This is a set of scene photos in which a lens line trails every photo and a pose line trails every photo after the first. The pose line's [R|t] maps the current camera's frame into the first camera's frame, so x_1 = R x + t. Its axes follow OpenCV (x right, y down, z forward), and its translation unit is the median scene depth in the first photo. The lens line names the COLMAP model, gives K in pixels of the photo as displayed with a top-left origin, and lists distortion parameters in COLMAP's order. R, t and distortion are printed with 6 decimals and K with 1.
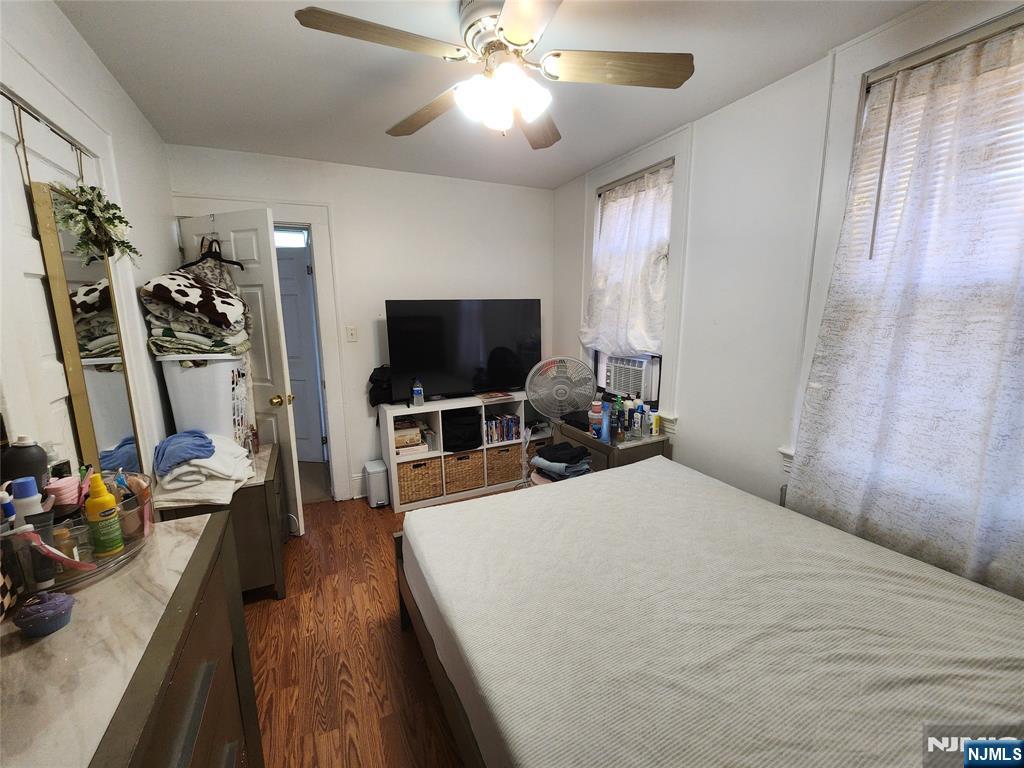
lens RADIAL K [[423.1, 0, 511.1], [0, 423.1, 385.4], [0, 0, 1]] dist [0.000090, -0.000014]
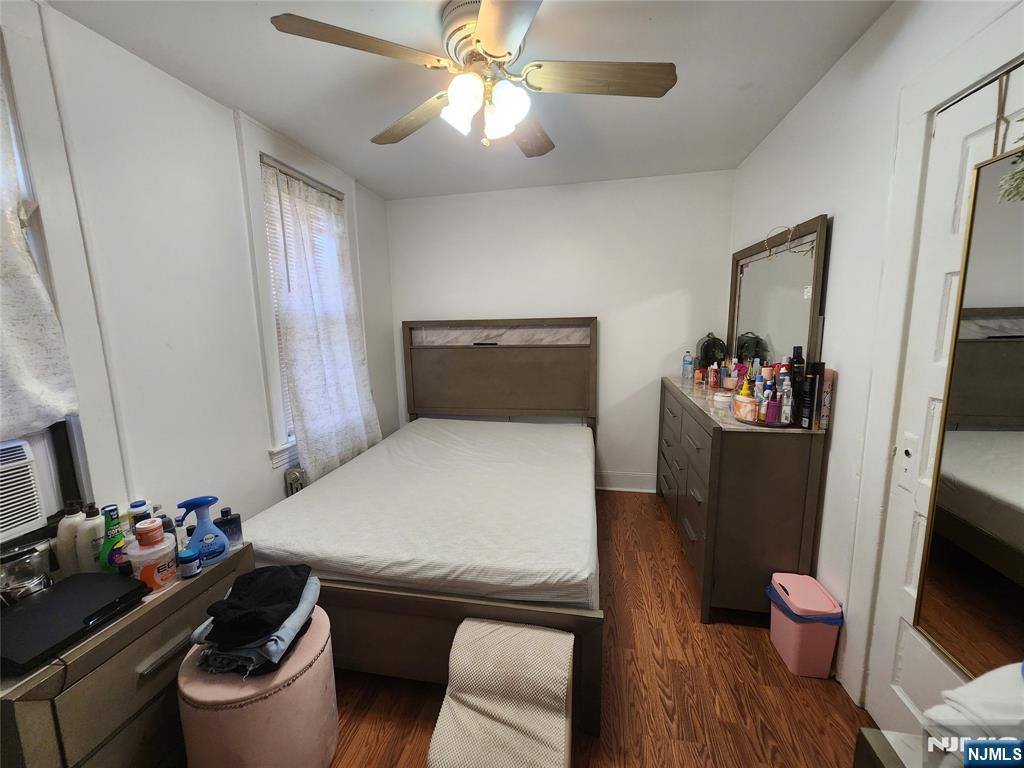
lens RADIAL K [[423.1, 0, 511.1], [0, 423.1, 385.4], [0, 0, 1]] dist [0.000090, -0.000014]
pose [[-0.799687, -0.066140, 0.596763, -0.665822], [0.128848, 0.951855, 0.278156, -0.307814], [-0.586429, 0.299330, -0.752664, 1.801044]]
